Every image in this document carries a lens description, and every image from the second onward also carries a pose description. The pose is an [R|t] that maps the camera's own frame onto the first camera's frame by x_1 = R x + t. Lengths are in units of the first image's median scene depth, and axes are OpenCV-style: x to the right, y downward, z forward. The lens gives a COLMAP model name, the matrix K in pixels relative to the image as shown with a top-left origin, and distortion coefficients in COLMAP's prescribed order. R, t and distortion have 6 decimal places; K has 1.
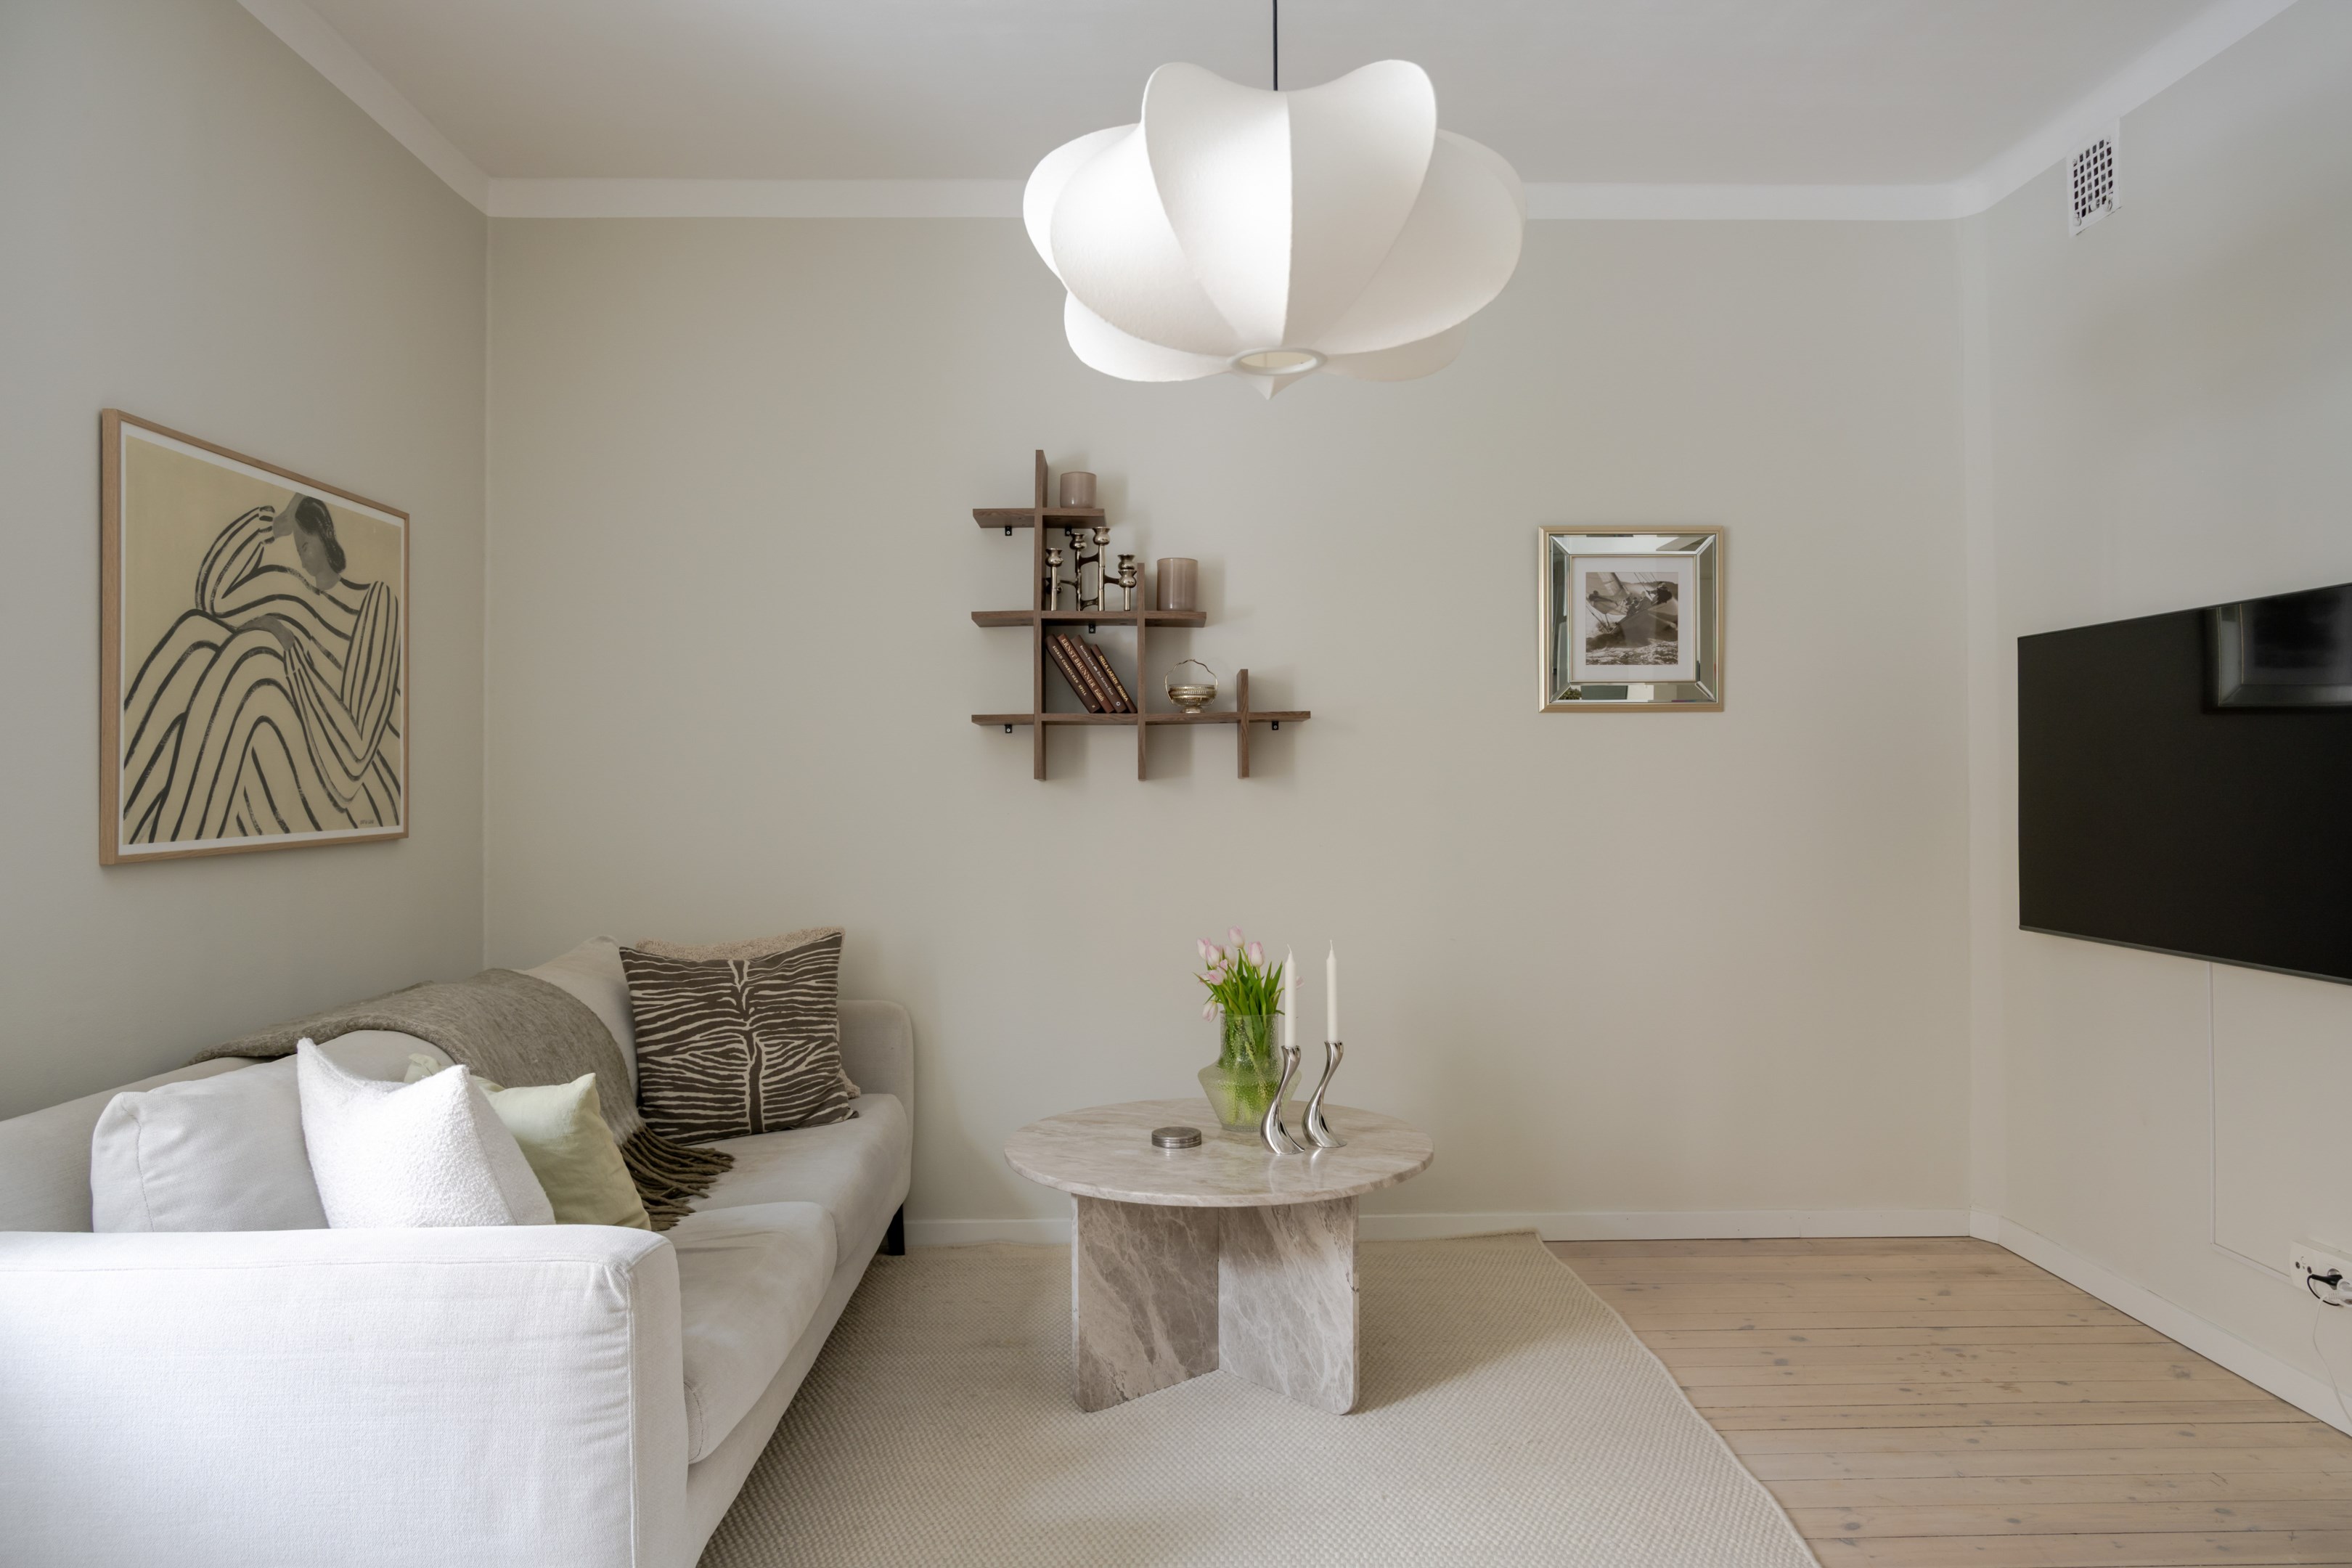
lens RADIAL K [[1592.7, 0, 1184.0], [0, 1592.7, 774.9], [0, 0, 1]] dist [-0.003869, 0.001965]
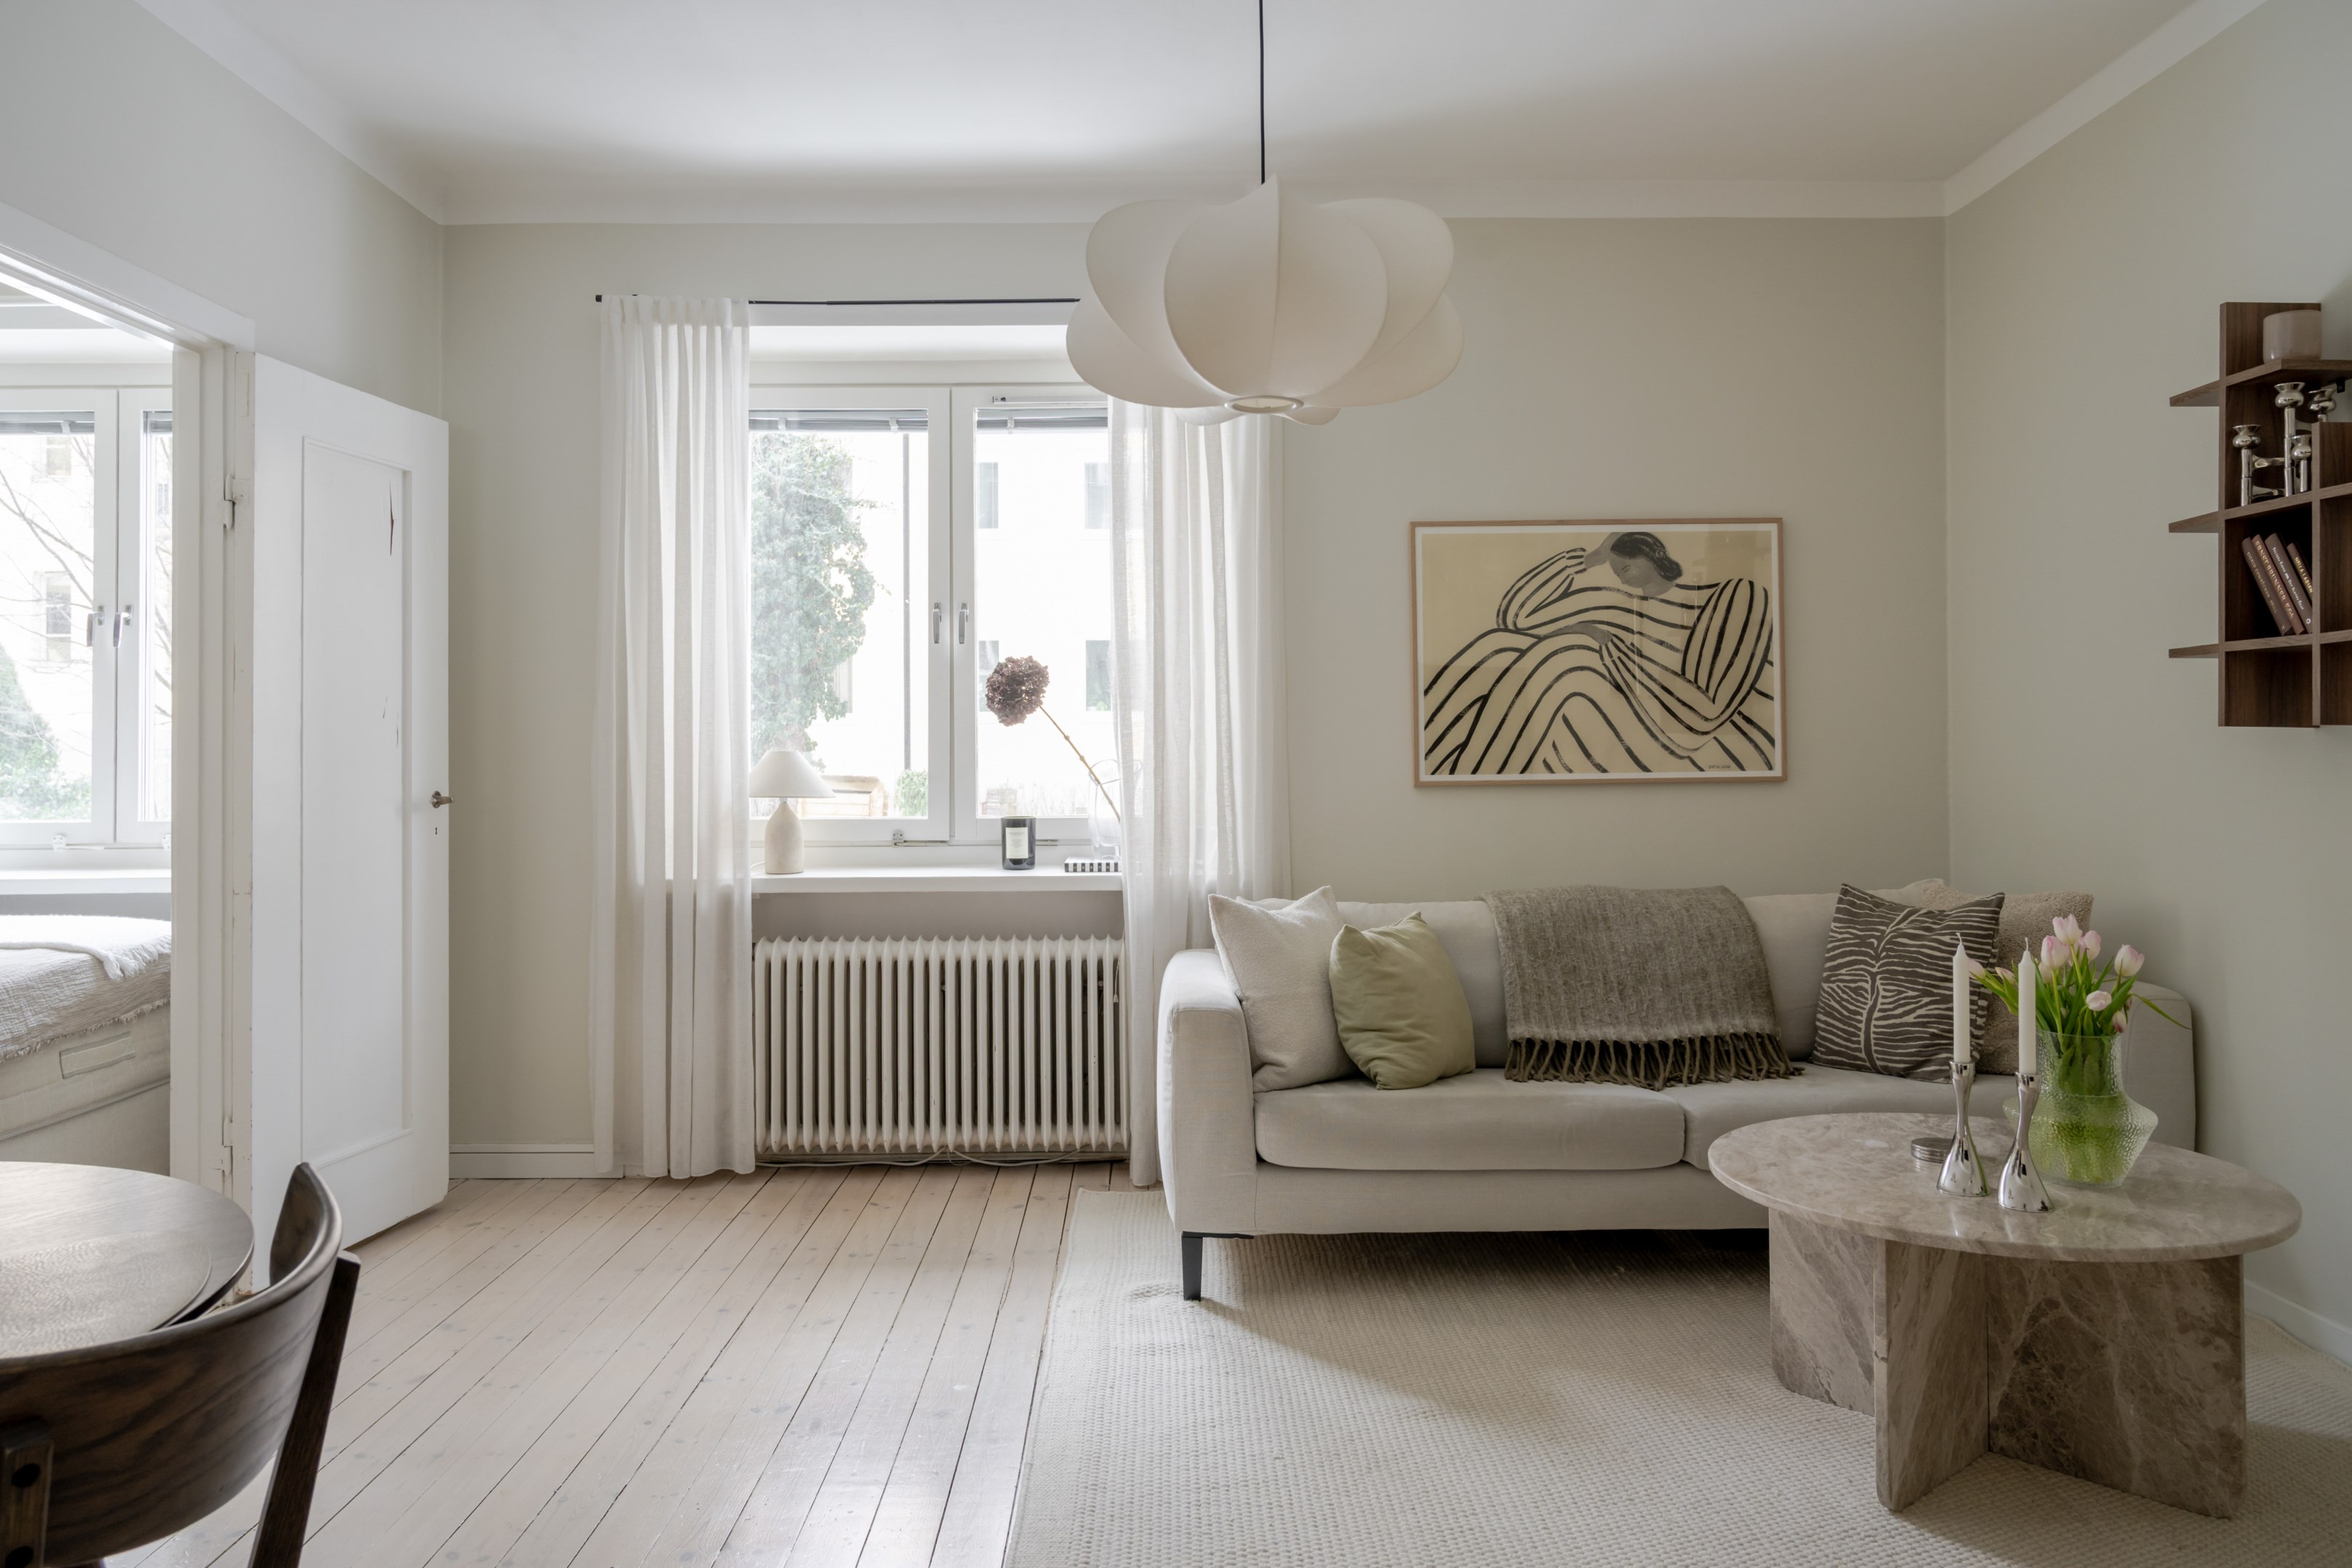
lens RADIAL K [[1642.2, 0, 1165.0], [0, 1642.2, 743.1], [0, 0, 1]] dist [-0.002026, -0.000904]
pose [[-0.020149, -0.001189, -0.999796, 0.874653], [0.011981, 0.999927, -0.001431, 0.007085], [0.999725, -0.012008, -0.020133, 0.604287]]
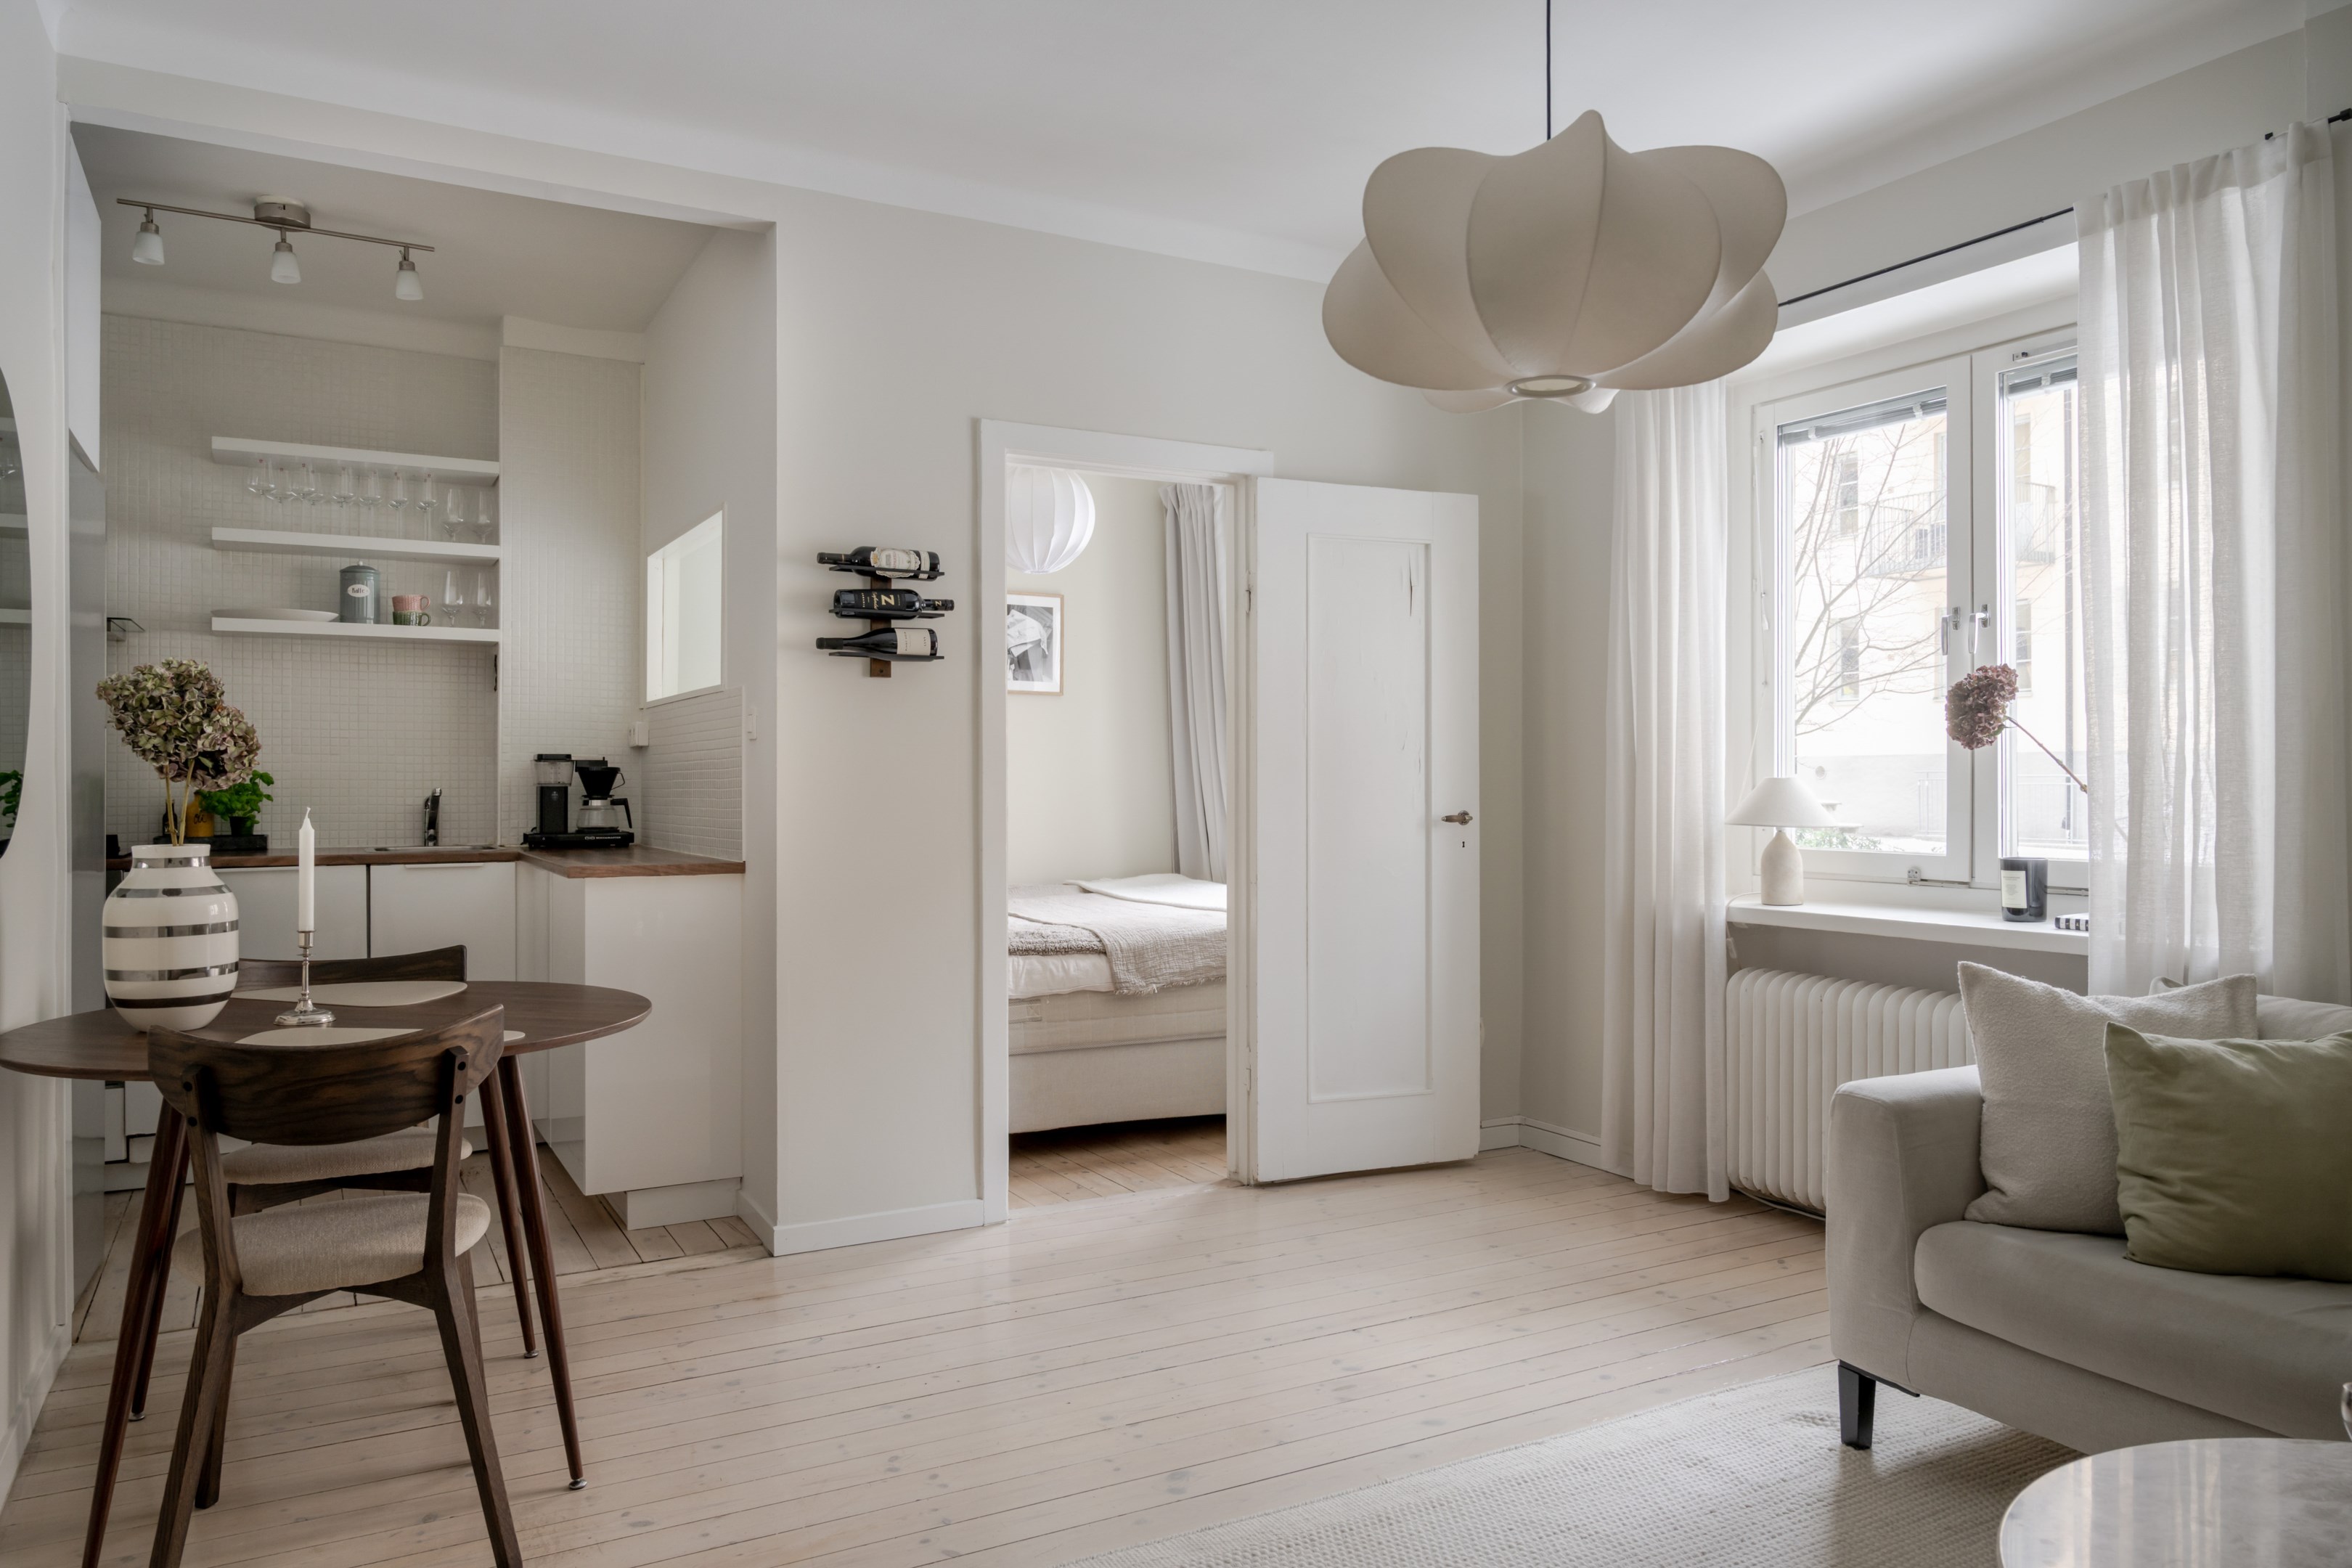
lens RADIAL K [[1592.7, 0, 1184.0], [0, 1592.7, 774.9], [0, 0, 1]] dist [-0.003869, 0.001965]
pose [[-0.887727, 0.003241, -0.460359, 0.507515], [0.007452, 0.999945, -0.007331, 0.011915], [0.460310, -0.009938, -0.887703, 1.198221]]
